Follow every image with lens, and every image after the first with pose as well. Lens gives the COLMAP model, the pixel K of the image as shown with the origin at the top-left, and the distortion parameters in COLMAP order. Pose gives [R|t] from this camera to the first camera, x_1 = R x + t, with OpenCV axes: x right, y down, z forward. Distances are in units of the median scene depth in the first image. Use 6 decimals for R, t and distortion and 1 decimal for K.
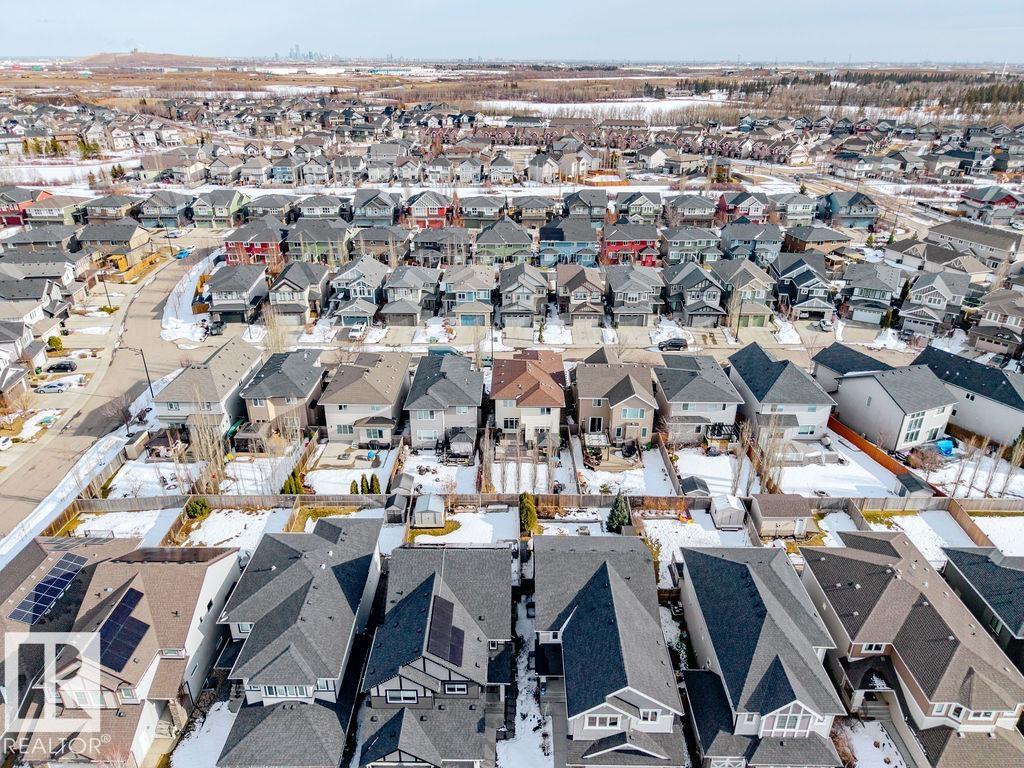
lens RADIAL K [[685.2, 0, 512.0], [0, 685.2, 384.0], [0, 0, 1]] dist [0.063739, -0.102033]
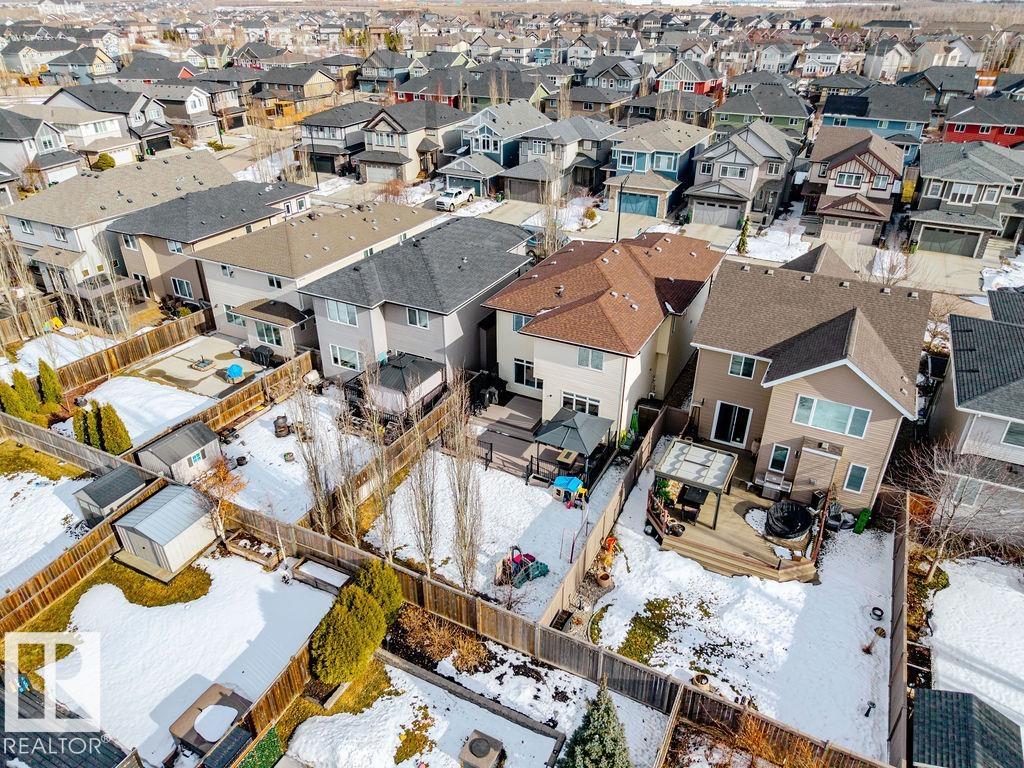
lens RADIAL K [[689.6, 0, 510.6], [0, 689.6, 387.7], [0, 0, 1]] dist [-0.001214, -0.004308]
pose [[0.892786, 0.218893, -0.393725, 0.112122], [-0.190200, 0.975448, 0.111020, 0.014660], [0.408360, -0.024231, 0.912500, 0.422506]]
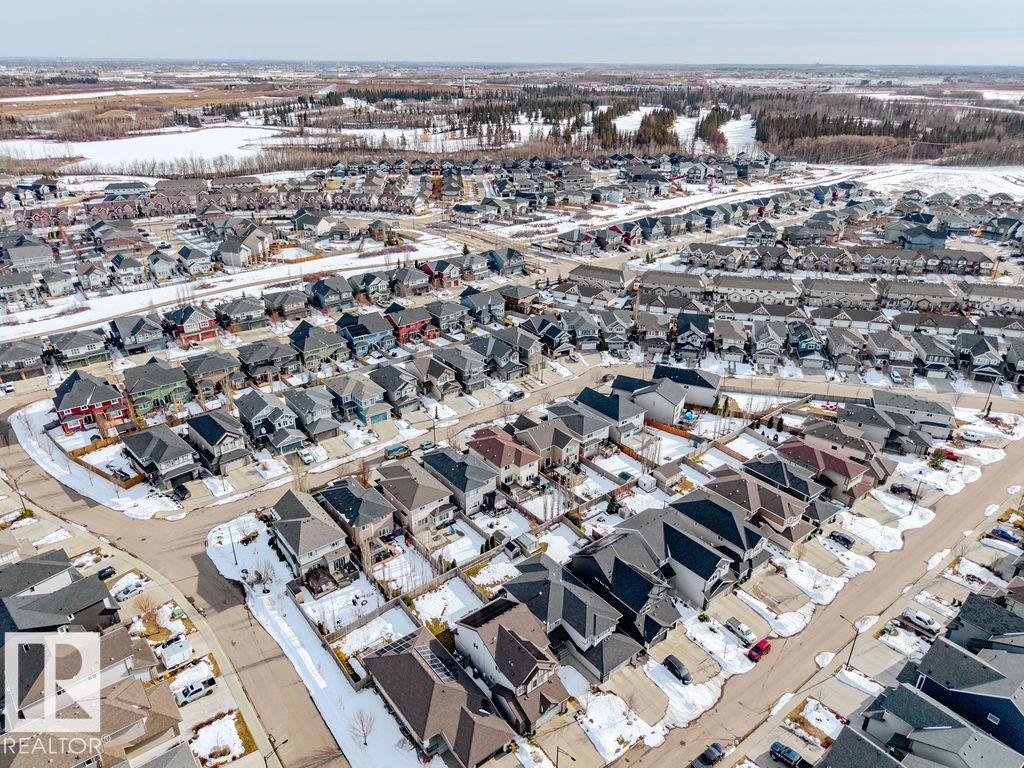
lens RADIAL K [[685.2, 0, 512.0], [0, 685.2, 384.0], [0, 0, 1]] dist [0.063739, -0.102033]
pose [[0.782669, -0.265626, 0.562913, -0.590636], [0.262275, 0.960902, 0.088763, -0.209101], [-0.564482, 0.078166, 0.821736, -0.241790]]
